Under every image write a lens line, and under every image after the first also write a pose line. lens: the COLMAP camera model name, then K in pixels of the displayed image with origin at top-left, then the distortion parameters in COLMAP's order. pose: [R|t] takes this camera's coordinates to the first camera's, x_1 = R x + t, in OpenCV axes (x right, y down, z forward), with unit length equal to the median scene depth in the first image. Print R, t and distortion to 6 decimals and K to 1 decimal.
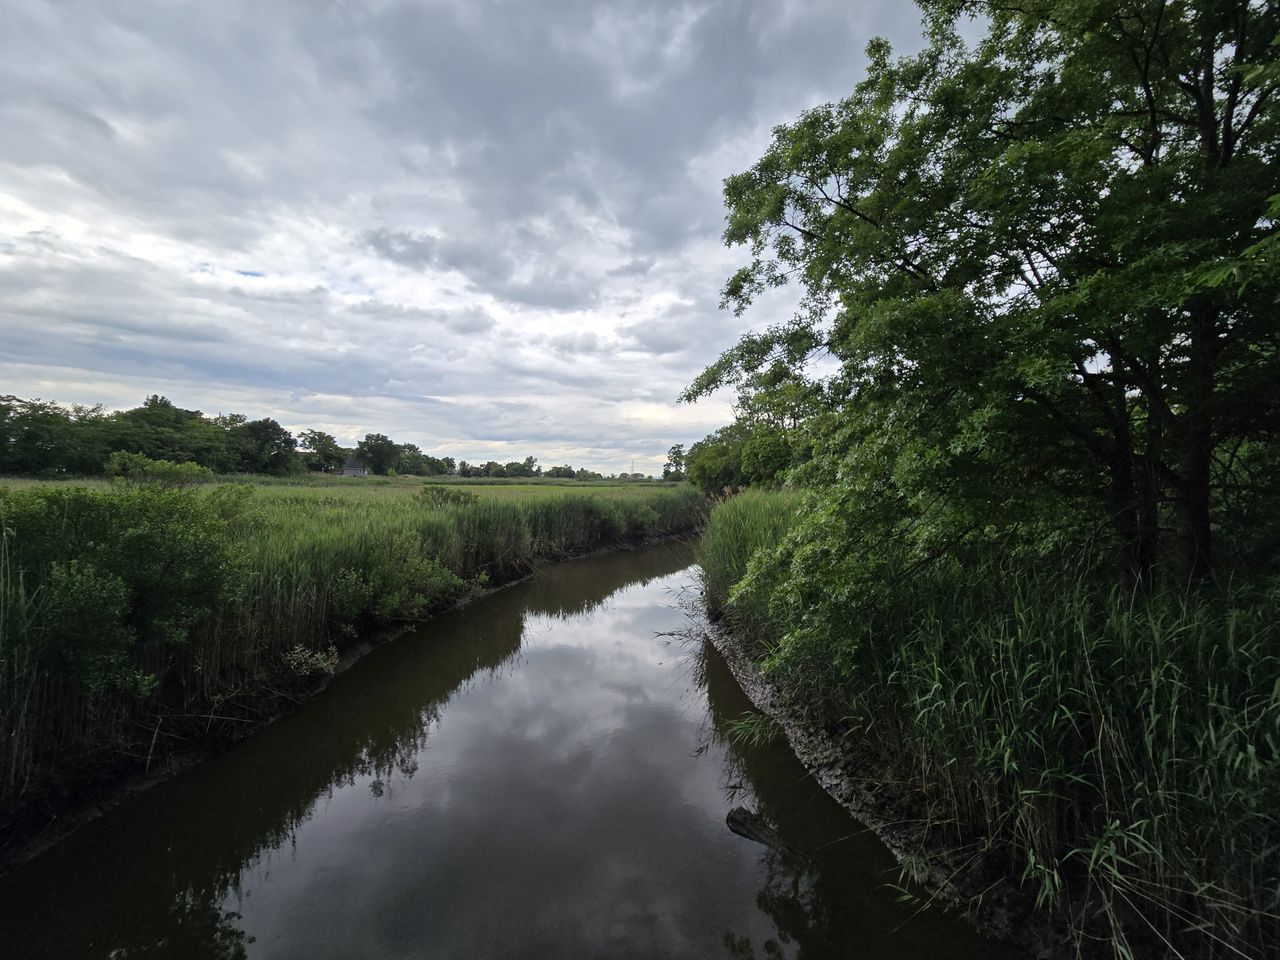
lens RADIAL K [[539.0, 0, 639.1], [0, 539.0, 480.8], [0, 0, 1]] dist [0.000070, 0.000628]
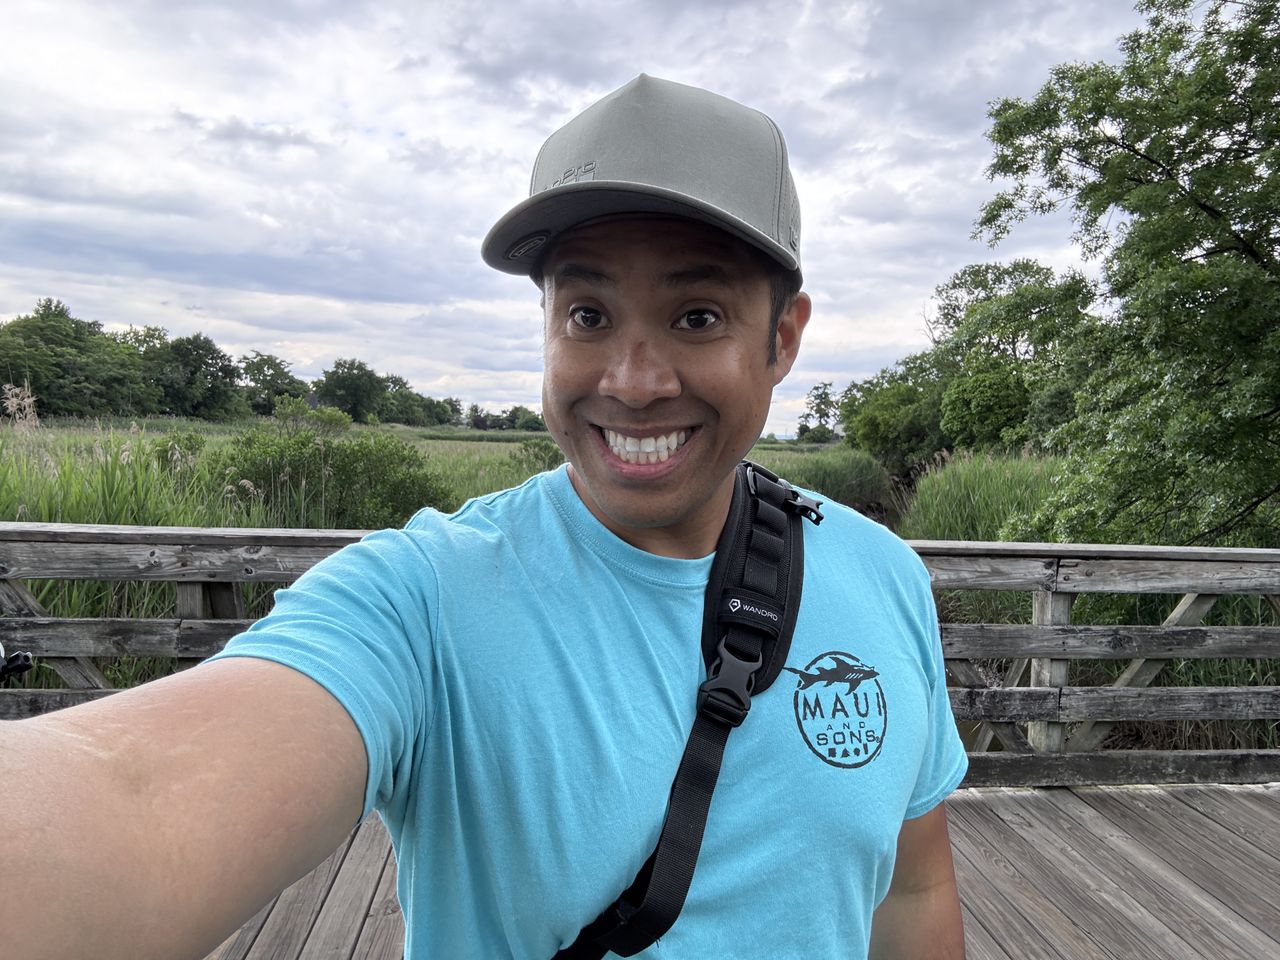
lens RADIAL K [[937.5, 0, 618.9], [0, 937.5, 481.8], [0, 0, 1]] dist [0.060435, -0.082928]
pose [[0.992327, 0.026460, -0.120777, -0.133913], [-0.021116, 0.998750, 0.045309, 0.005812], [0.121824, -0.042411, 0.991645, -0.361007]]
